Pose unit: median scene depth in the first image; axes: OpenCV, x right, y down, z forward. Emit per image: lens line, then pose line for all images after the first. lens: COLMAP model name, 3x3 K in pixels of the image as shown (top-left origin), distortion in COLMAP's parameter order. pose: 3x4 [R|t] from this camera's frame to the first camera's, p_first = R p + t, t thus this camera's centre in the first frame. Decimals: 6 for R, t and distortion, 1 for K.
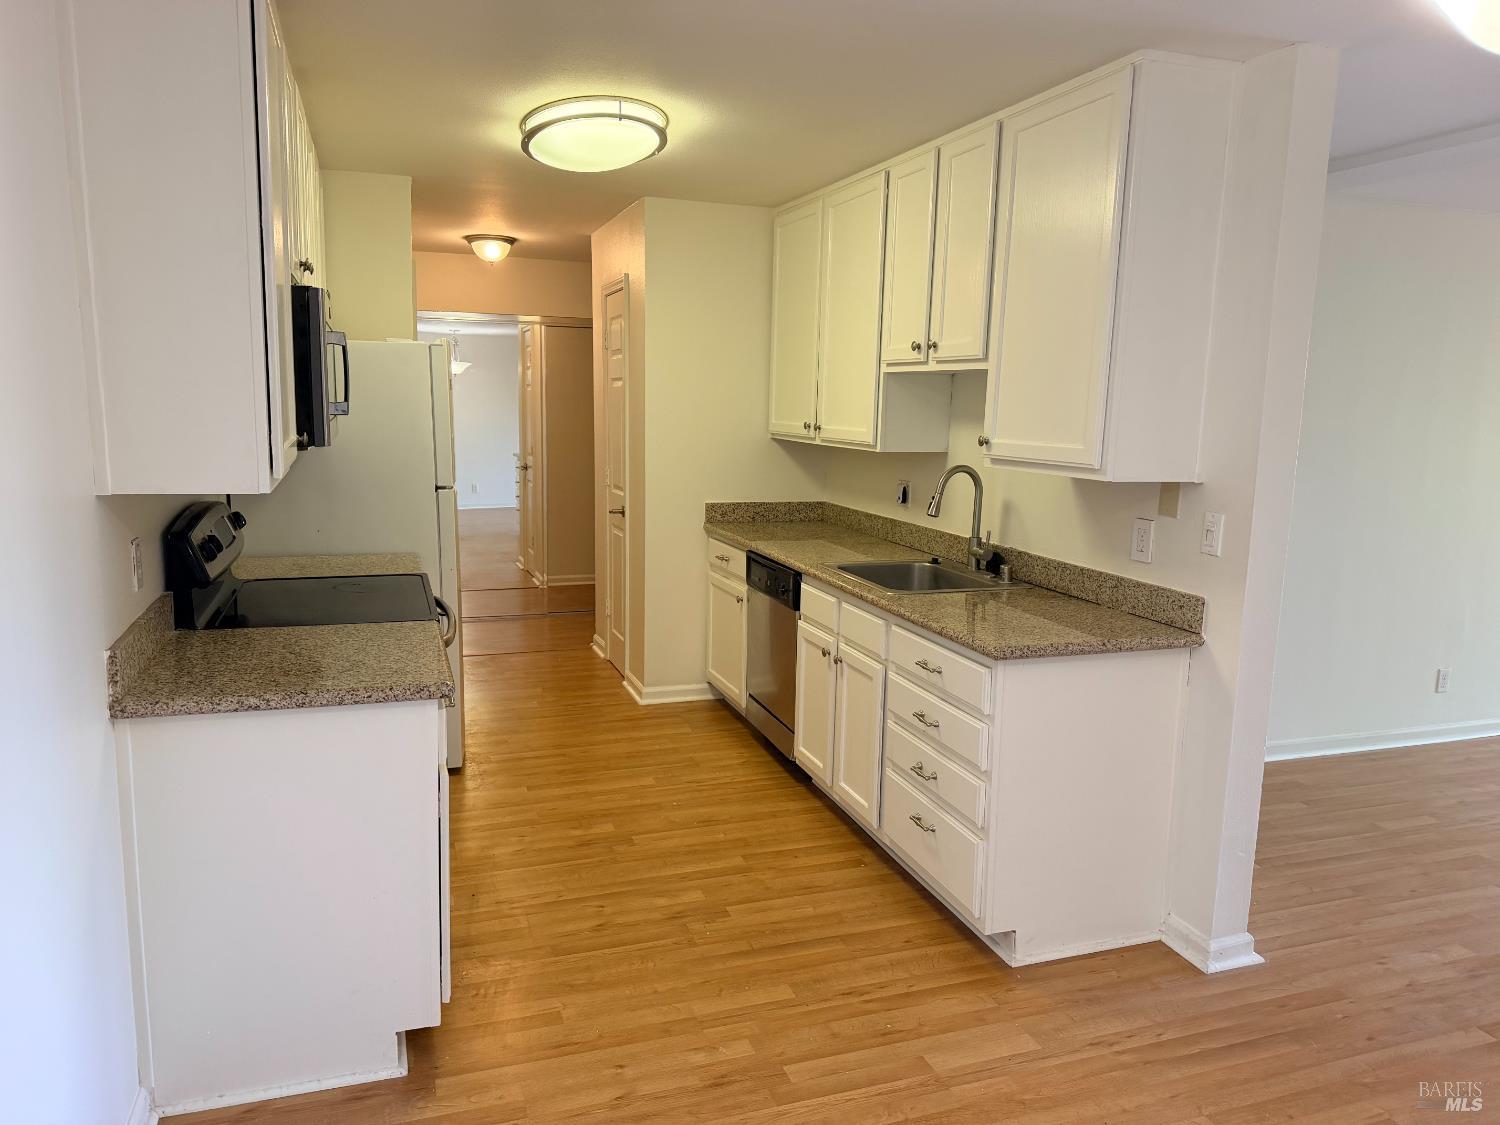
lens RADIAL K [[1050.9, 0, 758.2], [0, 1050.9, 564.2], [0, 0, 1]] dist [0.013688, -0.011981]
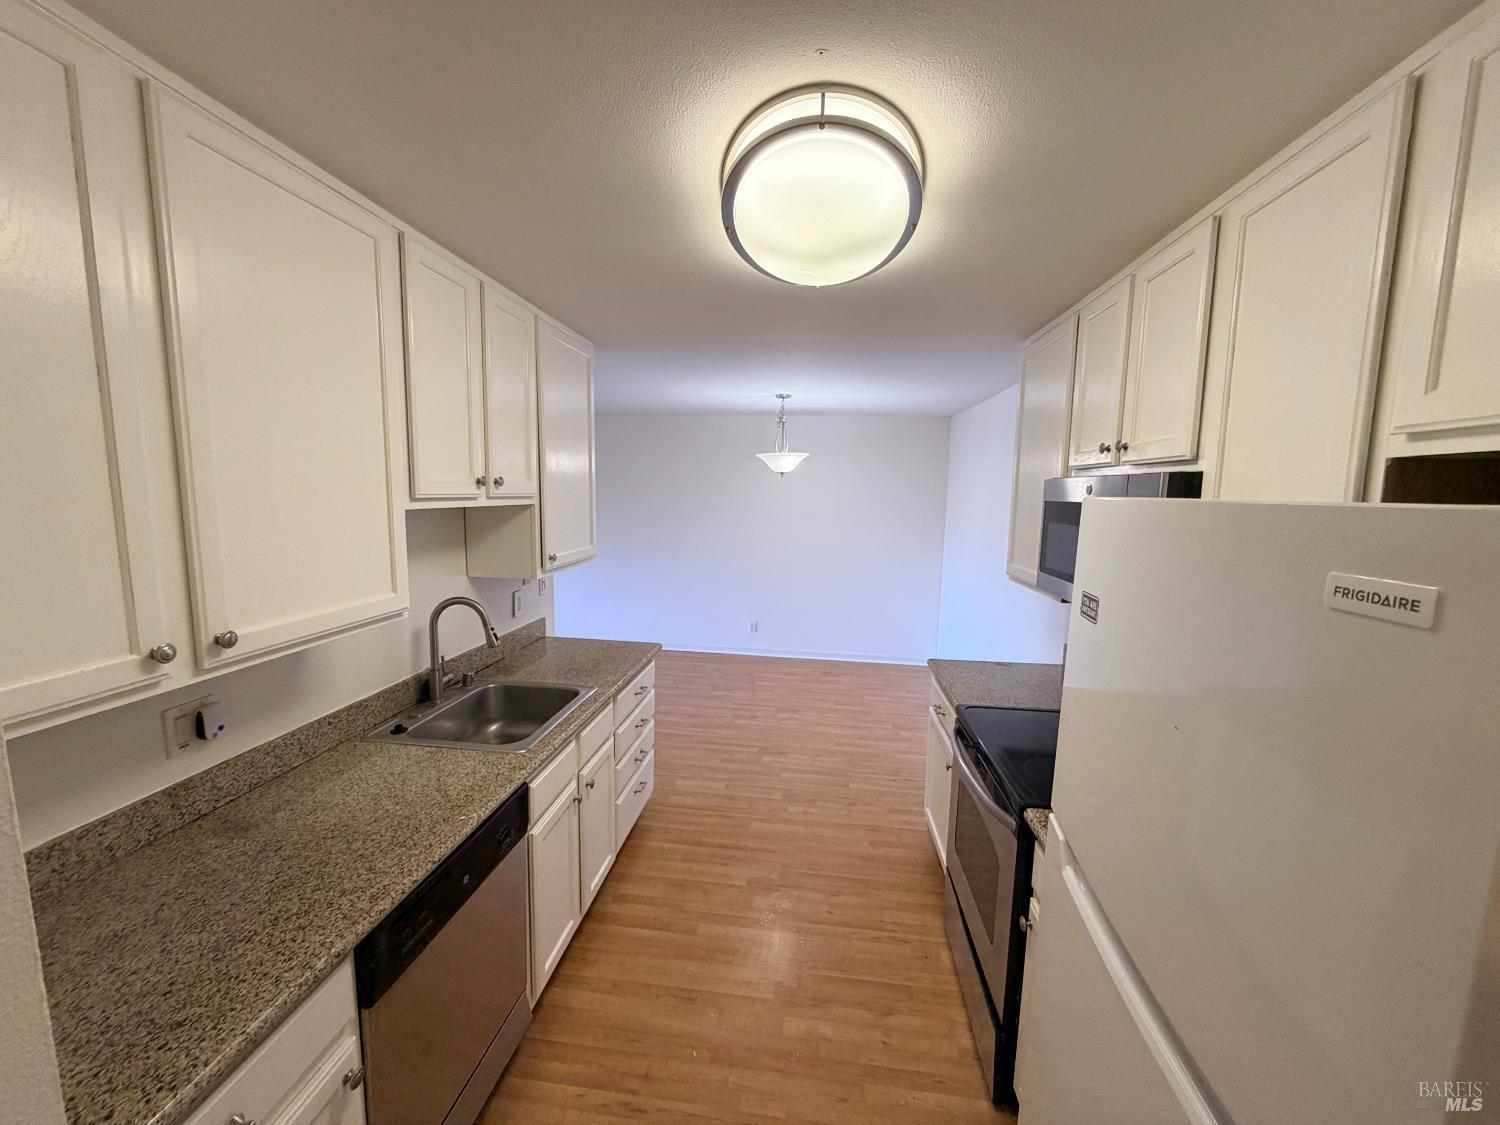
lens RADIAL K [[603.2, 0, 742.4], [0, 603.2, 559.6], [0, 0, 1]] dist [0.002985, -0.000030]
pose [[-0.890474, -0.101604, 0.443546, -0.406927], [0.021993, 0.964003, 0.264981, -0.377180], [-0.454503, 0.245714, -0.856184, 1.869525]]
